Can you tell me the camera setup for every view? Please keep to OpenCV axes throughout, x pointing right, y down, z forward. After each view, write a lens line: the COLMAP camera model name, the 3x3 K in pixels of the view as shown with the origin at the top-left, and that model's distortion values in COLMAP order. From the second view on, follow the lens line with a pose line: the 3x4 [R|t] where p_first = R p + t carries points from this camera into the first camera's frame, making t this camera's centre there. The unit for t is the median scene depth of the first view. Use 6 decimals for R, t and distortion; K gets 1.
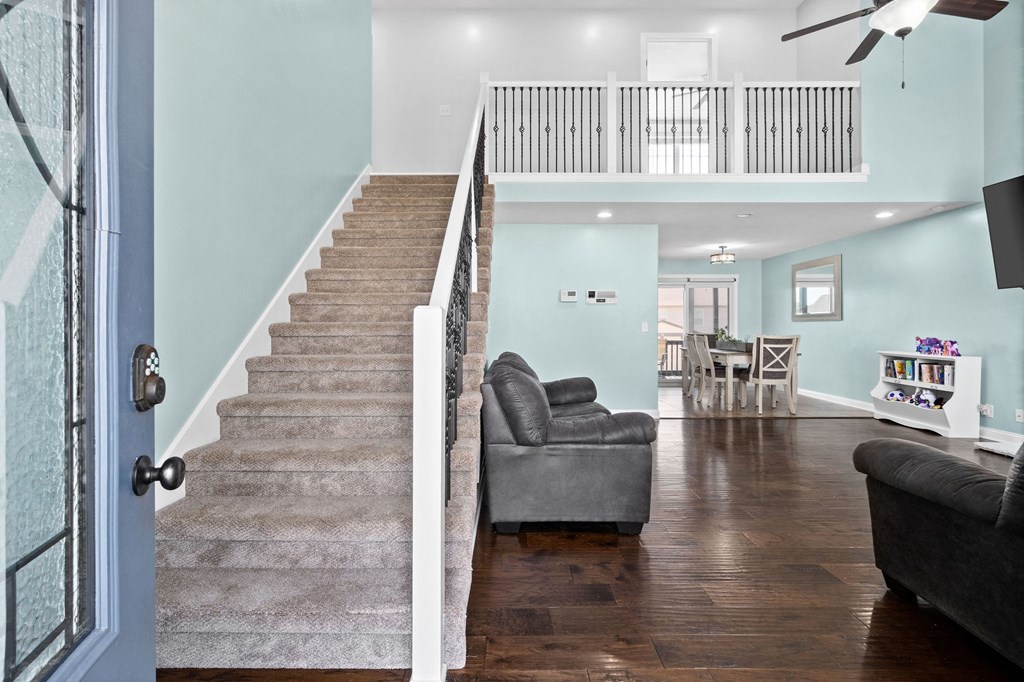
lens RADIAL K [[486.9, 0, 511.9], [0, 486.9, 327.8], [0, 0, 1]] dist [-0.000243, 0.000103]
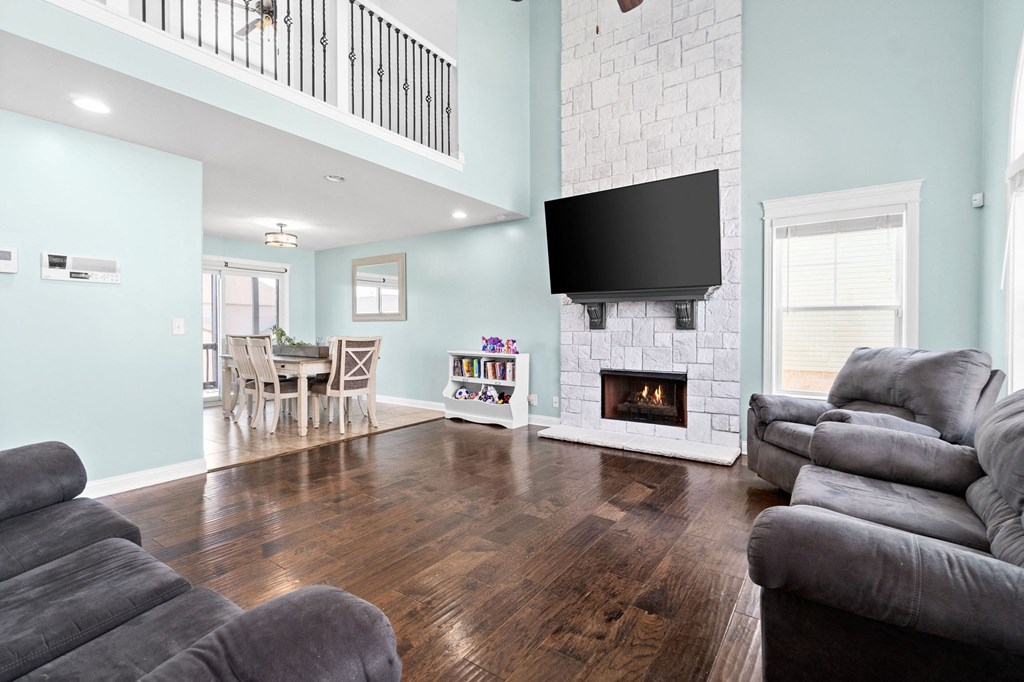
lens RADIAL K [[466.8, 0, 514.5], [0, 466.8, 333.8], [0, 0, 1]] dist [-0.003490, -0.000777]
pose [[0.575474, -0.008946, 0.817771, 0.044587], [-0.001954, 0.999922, 0.012313, -0.000008], [-0.817818, -0.008684, 0.575412, 0.358055]]
